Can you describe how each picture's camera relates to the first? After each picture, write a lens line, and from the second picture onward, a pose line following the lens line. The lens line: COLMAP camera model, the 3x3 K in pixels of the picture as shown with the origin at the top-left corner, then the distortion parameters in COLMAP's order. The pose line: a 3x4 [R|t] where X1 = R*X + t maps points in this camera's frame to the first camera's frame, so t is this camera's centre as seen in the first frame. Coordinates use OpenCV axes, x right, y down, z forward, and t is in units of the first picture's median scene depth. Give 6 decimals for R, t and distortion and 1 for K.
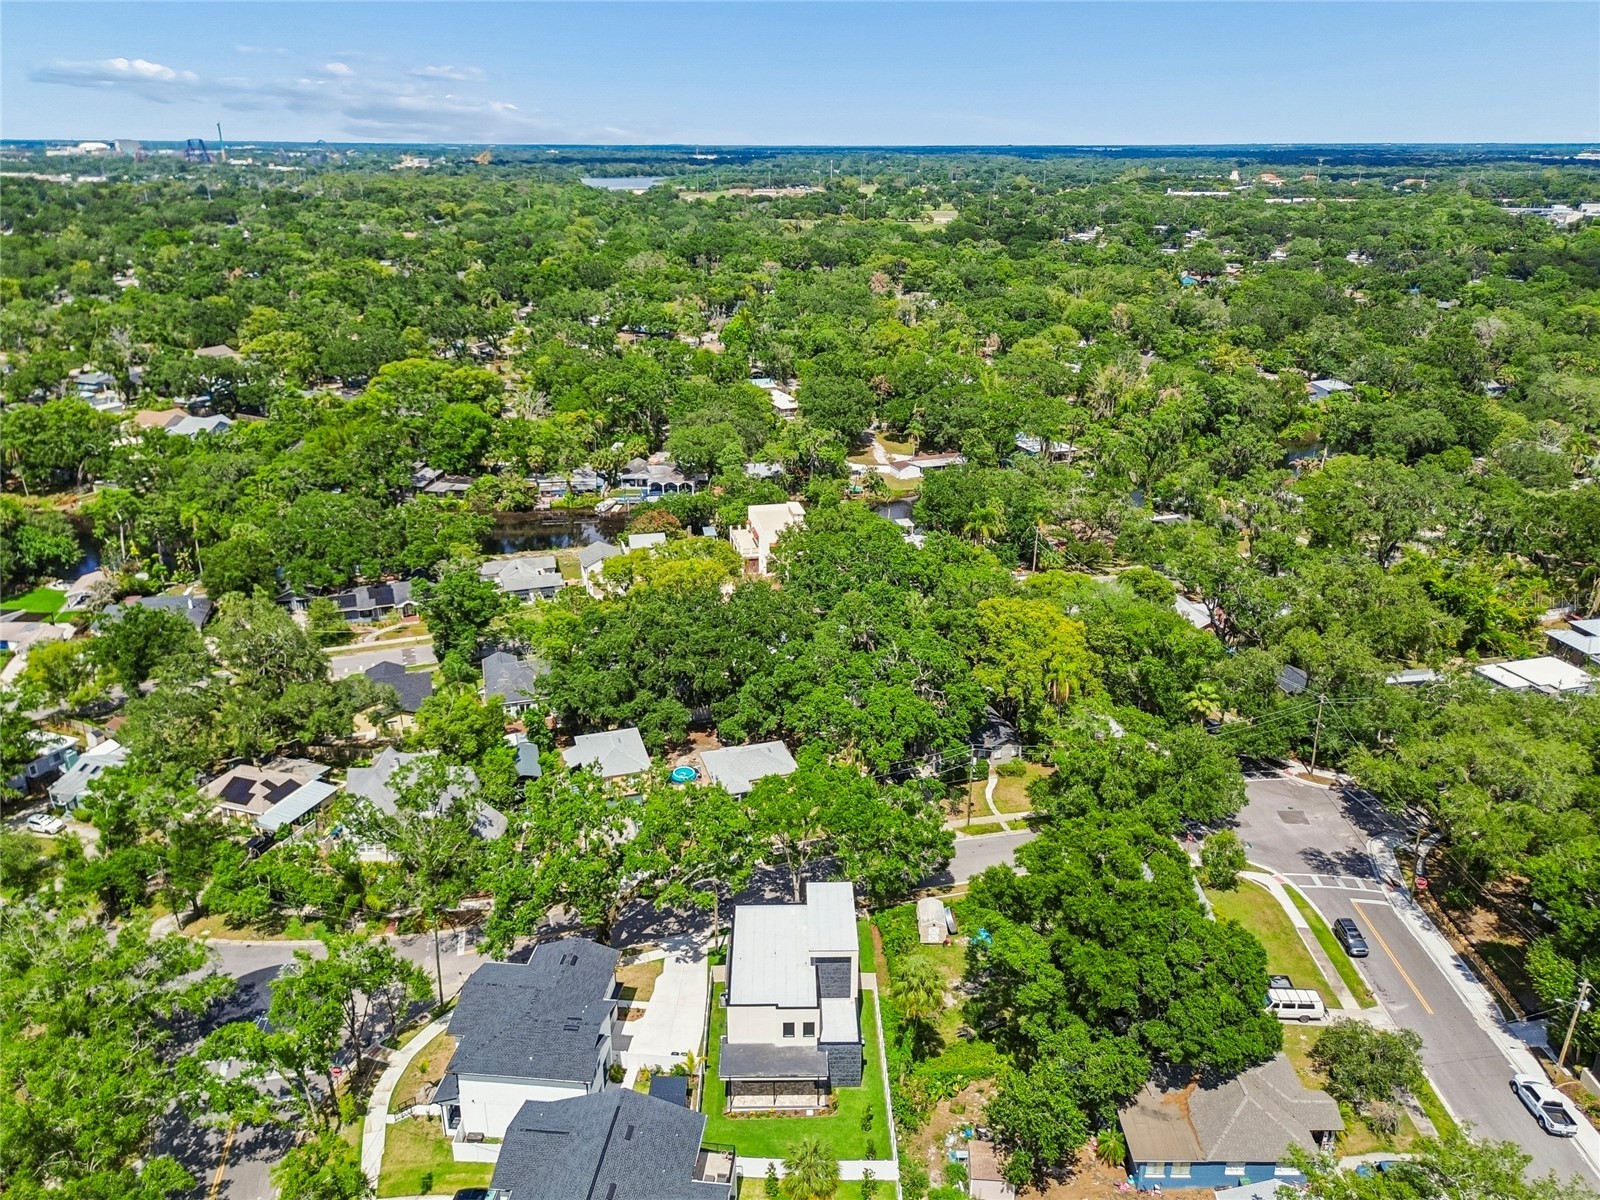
lens RADIAL K [[1147.8, 0, 803.2], [0, 1147.8, 595.3], [0, 0, 1]] dist [0.058317, -0.052073]
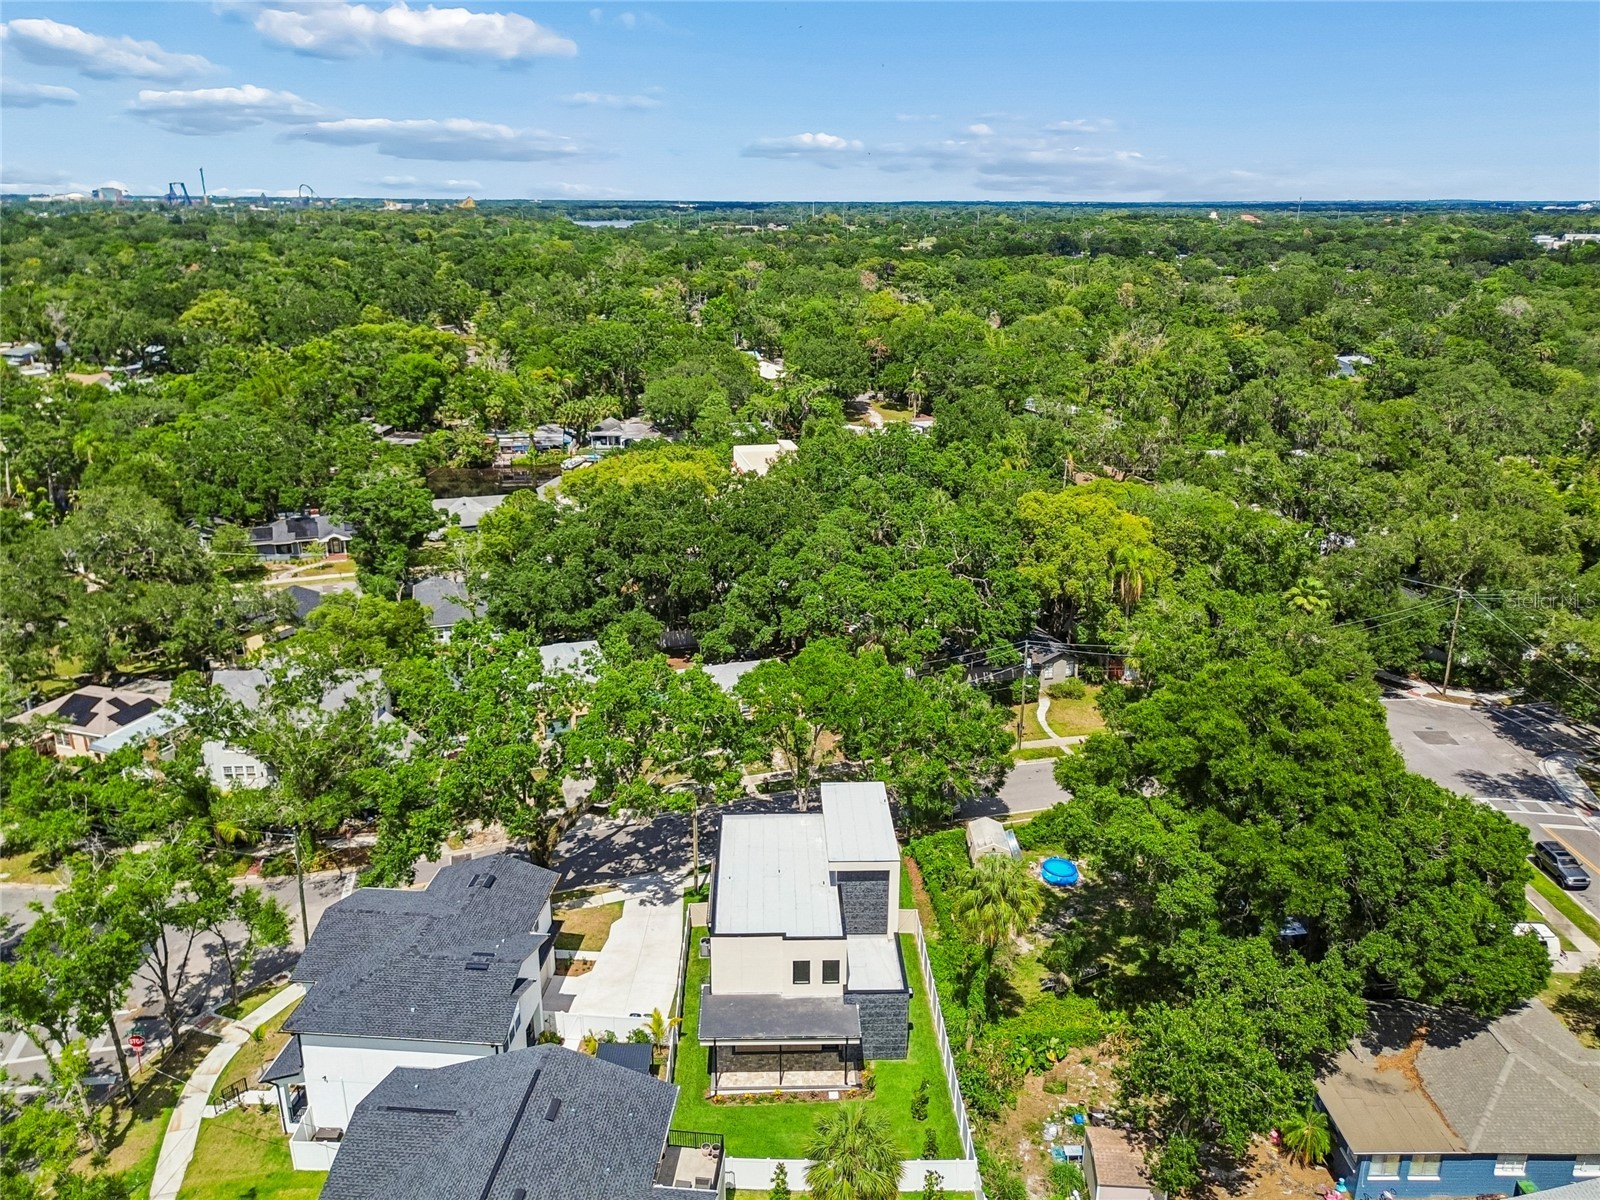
lens RADIAL K [[1147.8, 0, 798.7], [0, 1147.8, 590.6], [0, 0, 1]] dist [0.058317, -0.052073]
pose [[0.999925, -0.001960, 0.012101, -0.016371], [0.002528, 0.998884, -0.047158, 0.137537], [-0.011995, 0.047185, 0.998814, 0.233598]]
